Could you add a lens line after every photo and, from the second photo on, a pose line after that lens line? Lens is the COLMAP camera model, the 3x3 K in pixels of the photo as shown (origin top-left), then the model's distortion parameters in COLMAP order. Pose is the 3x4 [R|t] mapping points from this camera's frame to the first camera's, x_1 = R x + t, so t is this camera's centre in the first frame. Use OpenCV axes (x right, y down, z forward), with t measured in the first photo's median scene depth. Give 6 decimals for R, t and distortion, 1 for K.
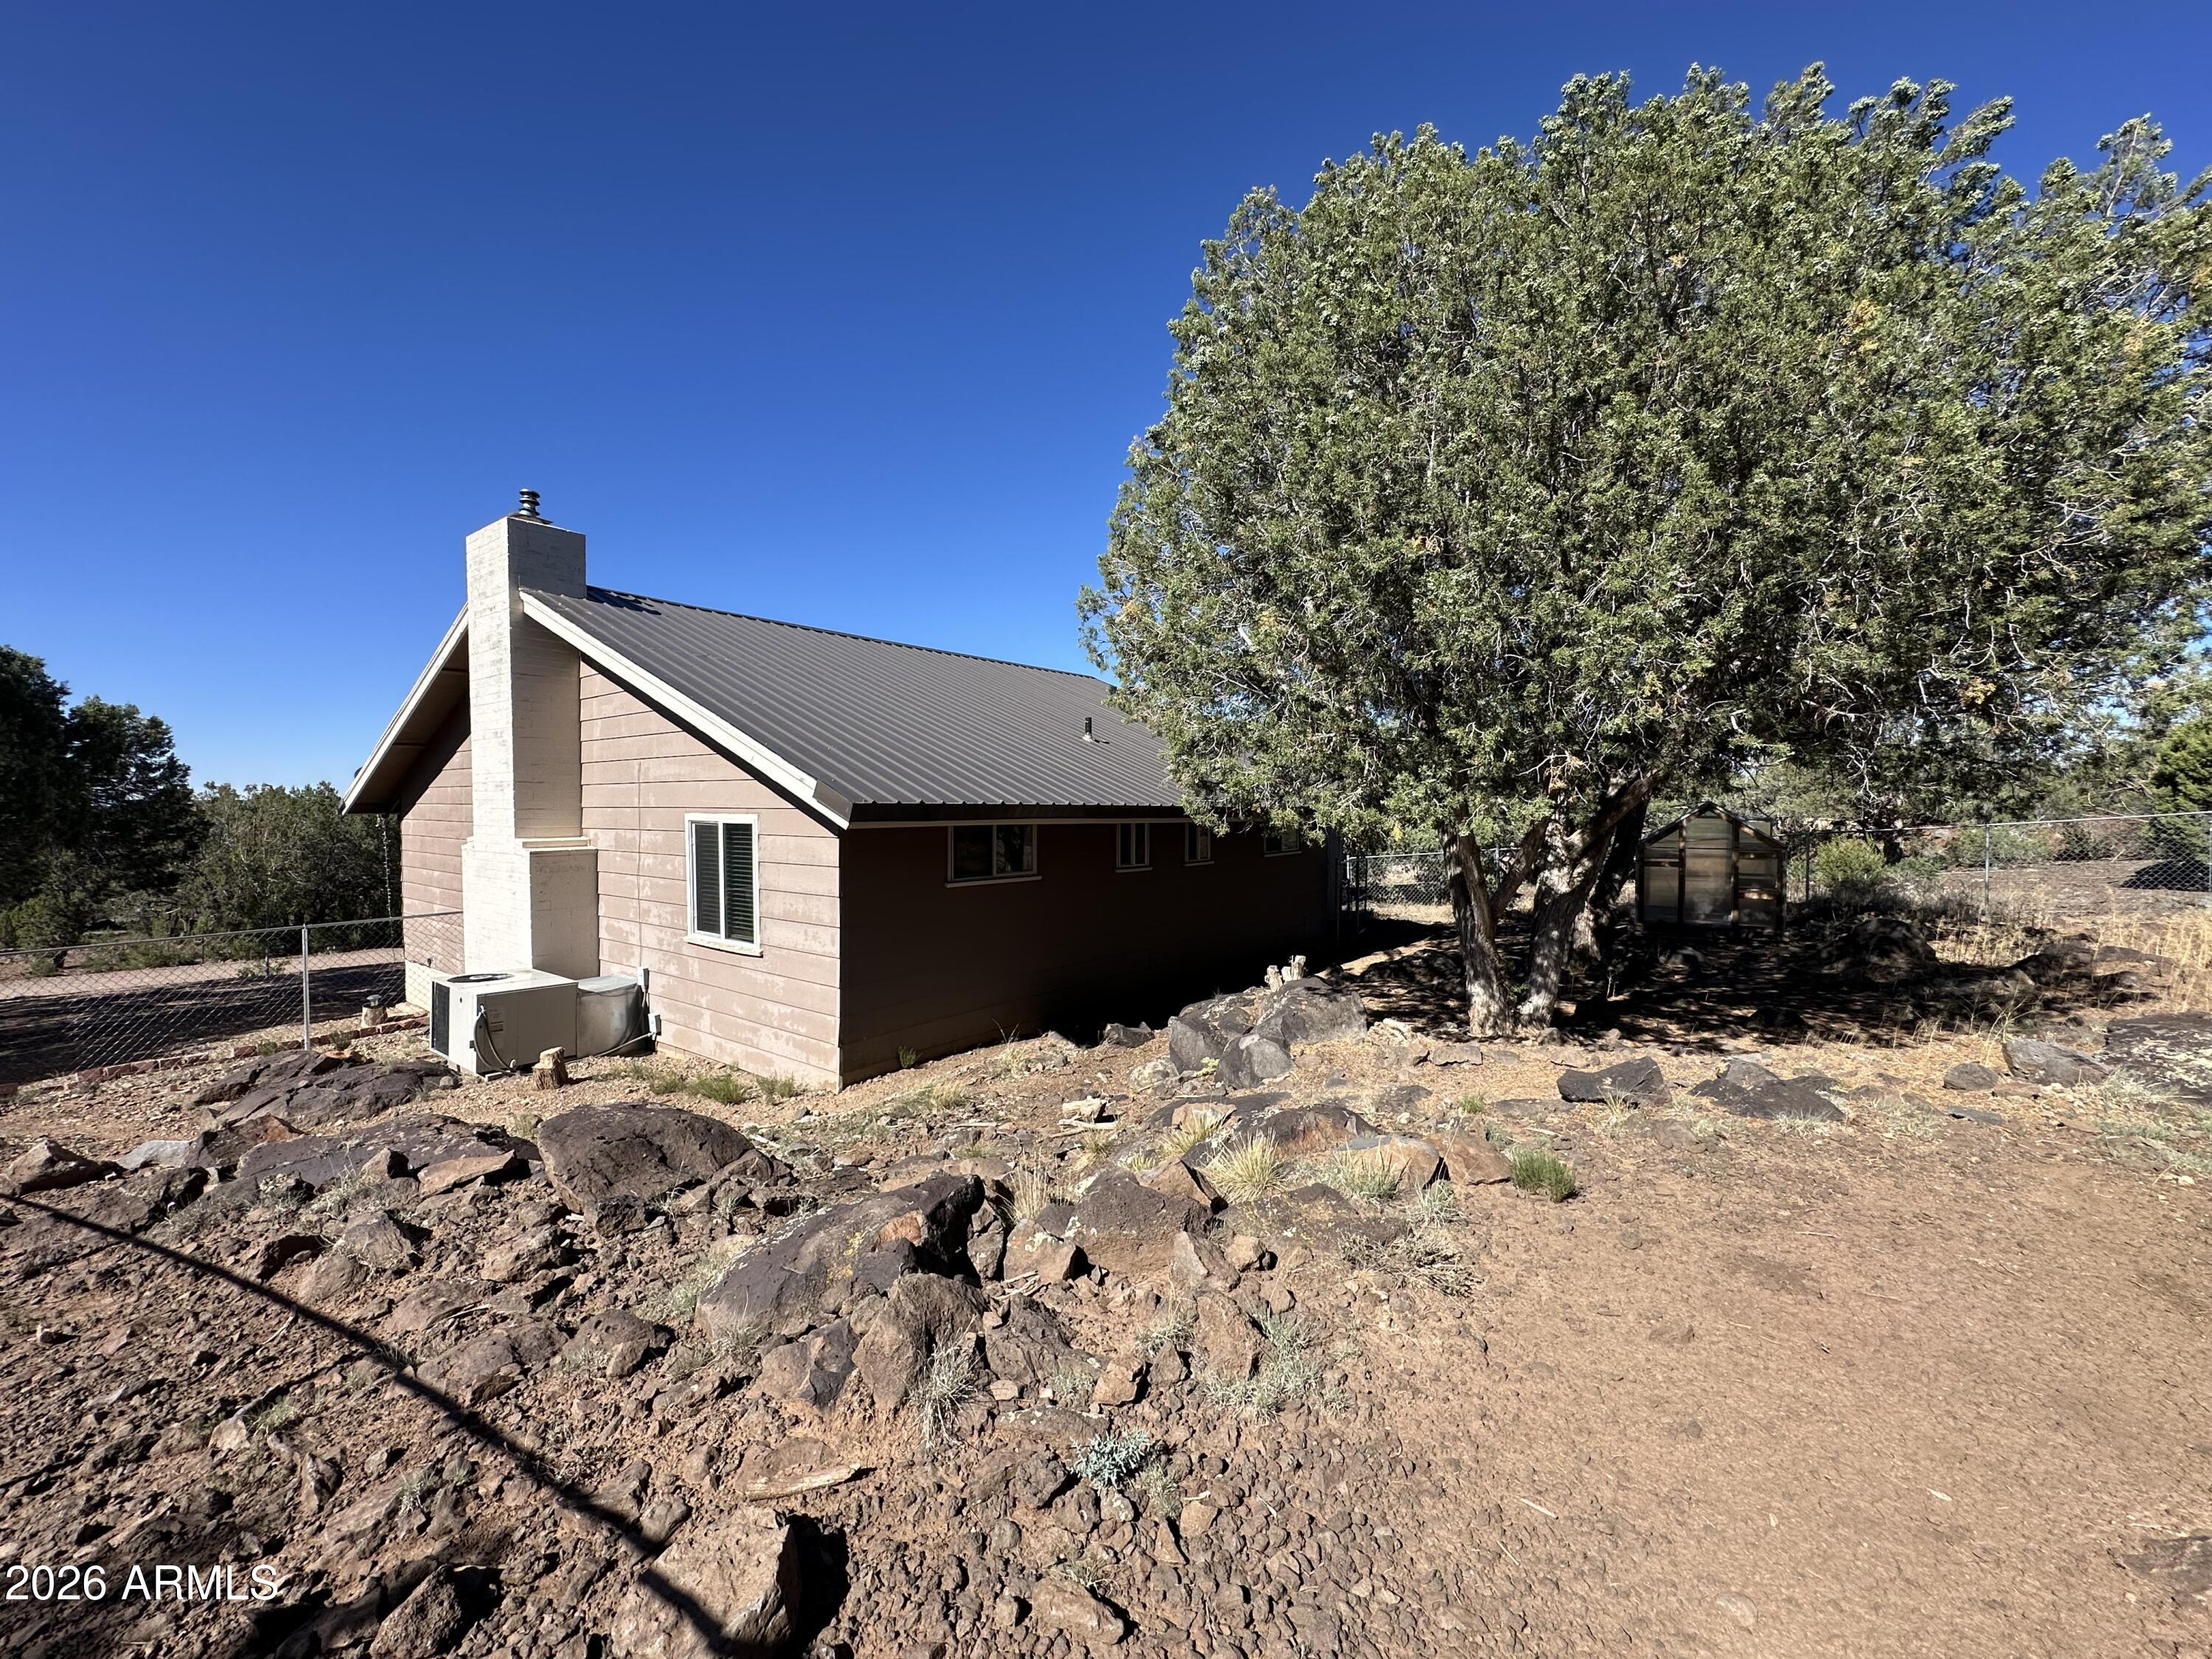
lens RADIAL K [[882.5, 0, 1099.9], [0, 882.5, 830.5], [0, 0, 1]] dist [-0.004454, 0.000882]
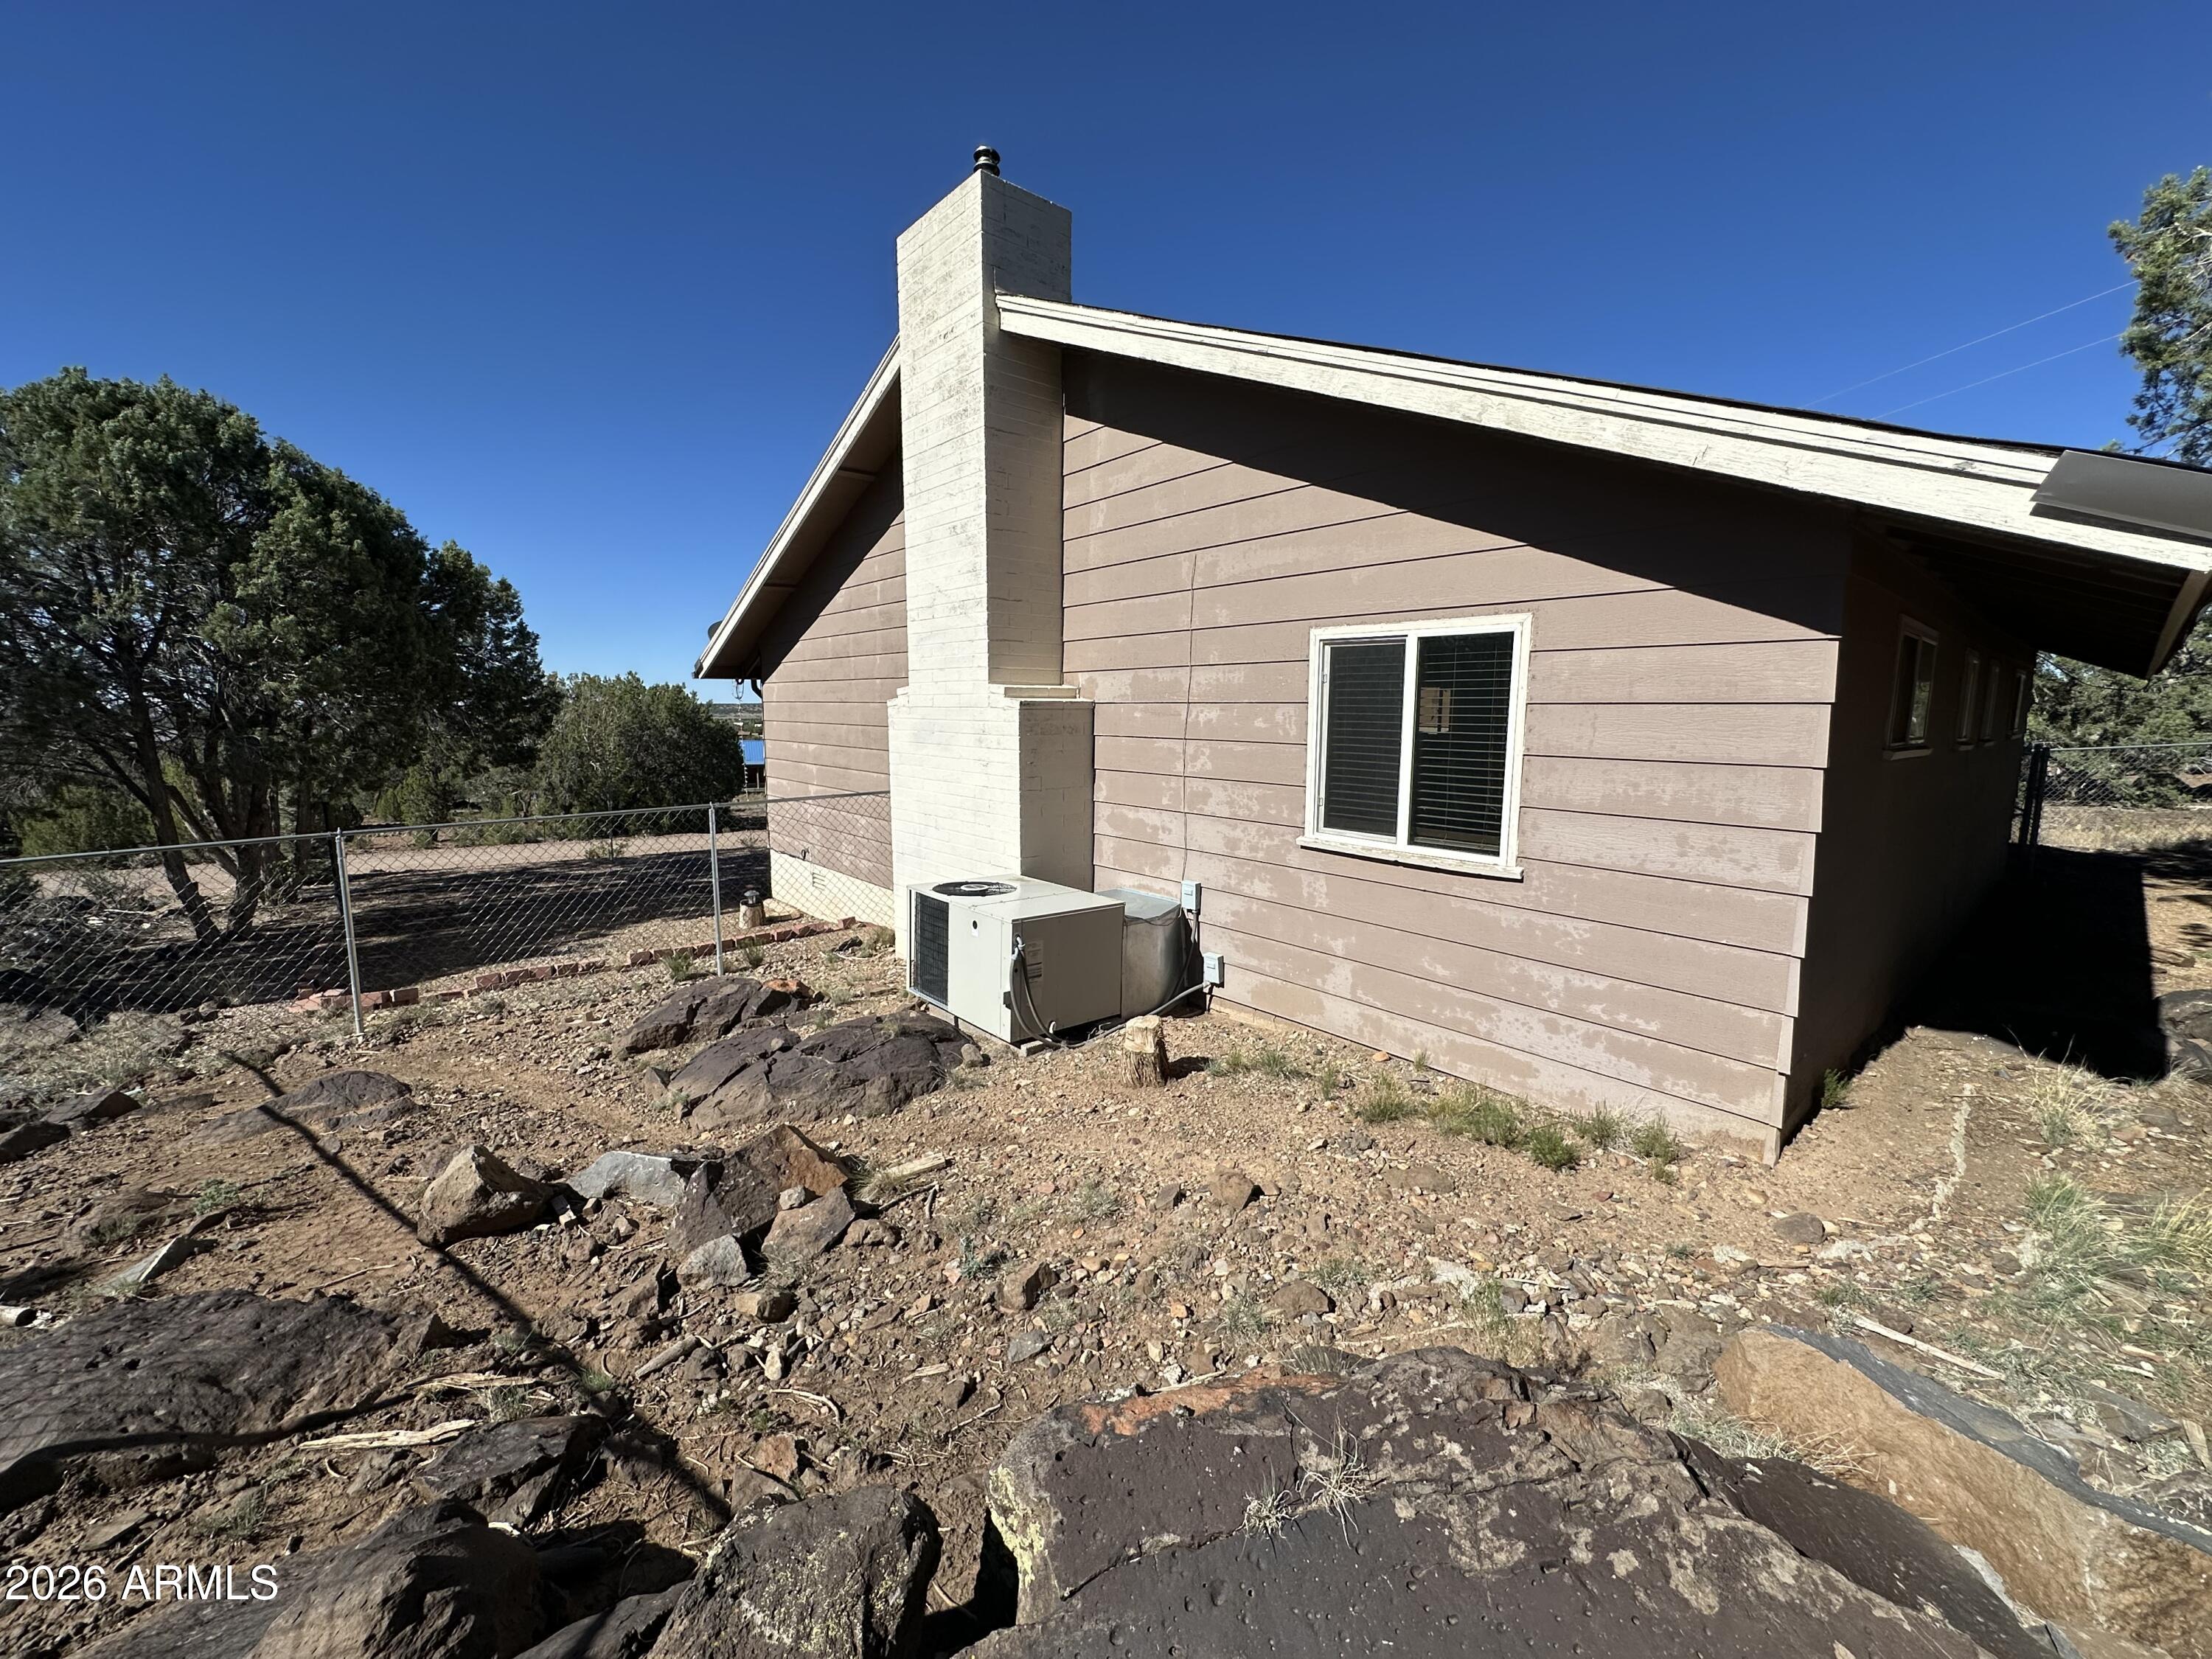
lens RADIAL K [[882.5, 0, 1099.9], [0, 882.5, 830.5], [0, 0, 1]] dist [-0.004454, 0.000882]
pose [[0.976579, 0.032125, -0.212749, -0.447208], [-0.008885, 0.993969, 0.109303, 0.047483], [0.214977, -0.104853, 0.970974, 0.360137]]
